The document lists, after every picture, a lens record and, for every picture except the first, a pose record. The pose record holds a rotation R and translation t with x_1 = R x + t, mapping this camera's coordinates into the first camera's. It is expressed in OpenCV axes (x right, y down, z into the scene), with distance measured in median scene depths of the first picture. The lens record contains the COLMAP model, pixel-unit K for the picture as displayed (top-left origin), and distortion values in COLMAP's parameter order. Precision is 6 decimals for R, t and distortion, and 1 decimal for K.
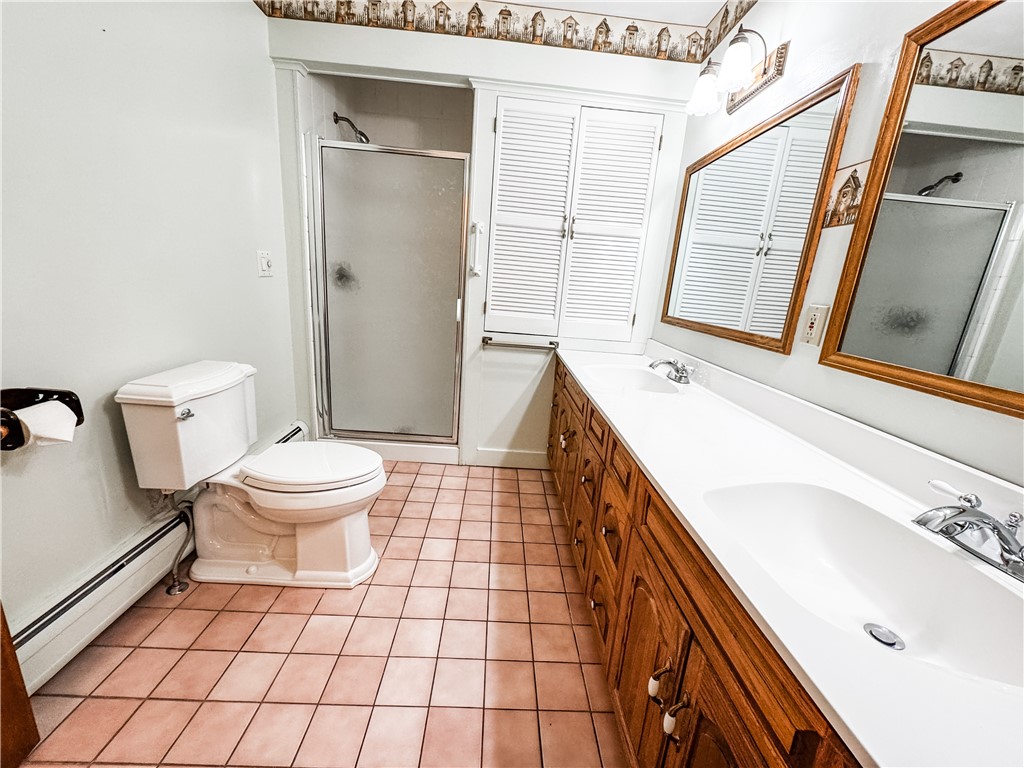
lens RADIAL K [[406.0, 0, 512.0], [0, 406.0, 384.0], [0, 0, 1]] dist [-0.003308, 0.000034]
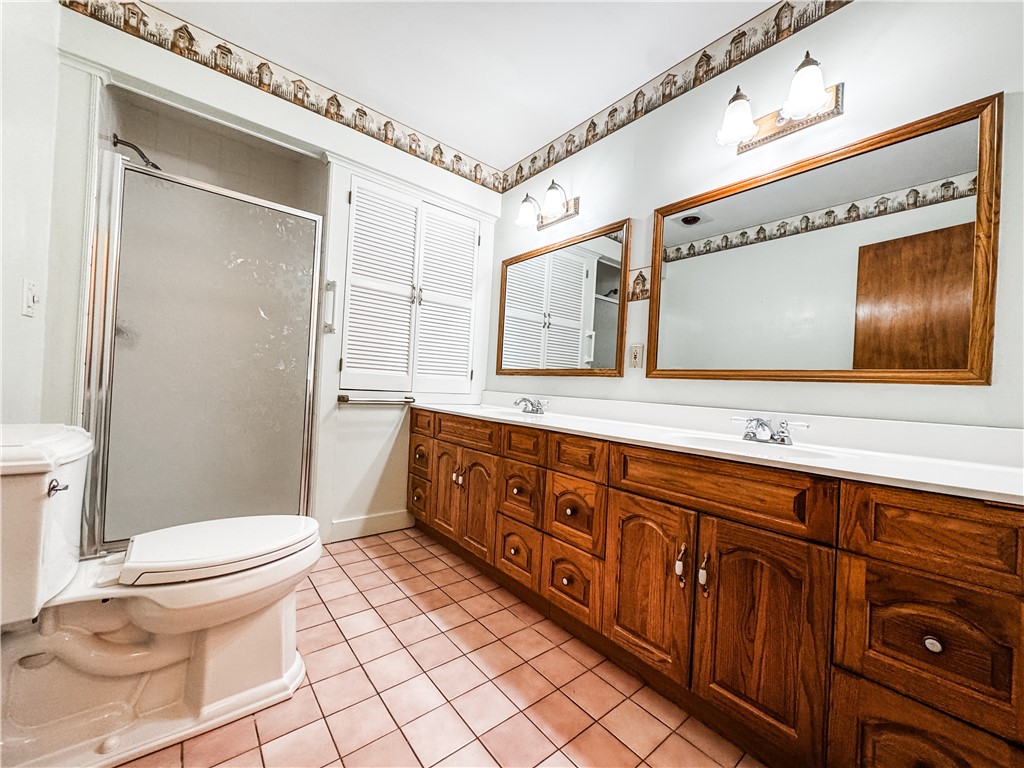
lens RADIAL K [[406.0, 0, 512.0], [0, 406.0, 384.0], [0, 0, 1]] dist [-0.003308, 0.000034]
pose [[0.794692, -0.031276, 0.606207, -0.387871], [0.156323, 0.975532, -0.154597, 0.081986], [-0.586539, 0.217621, 0.780137, 0.017005]]
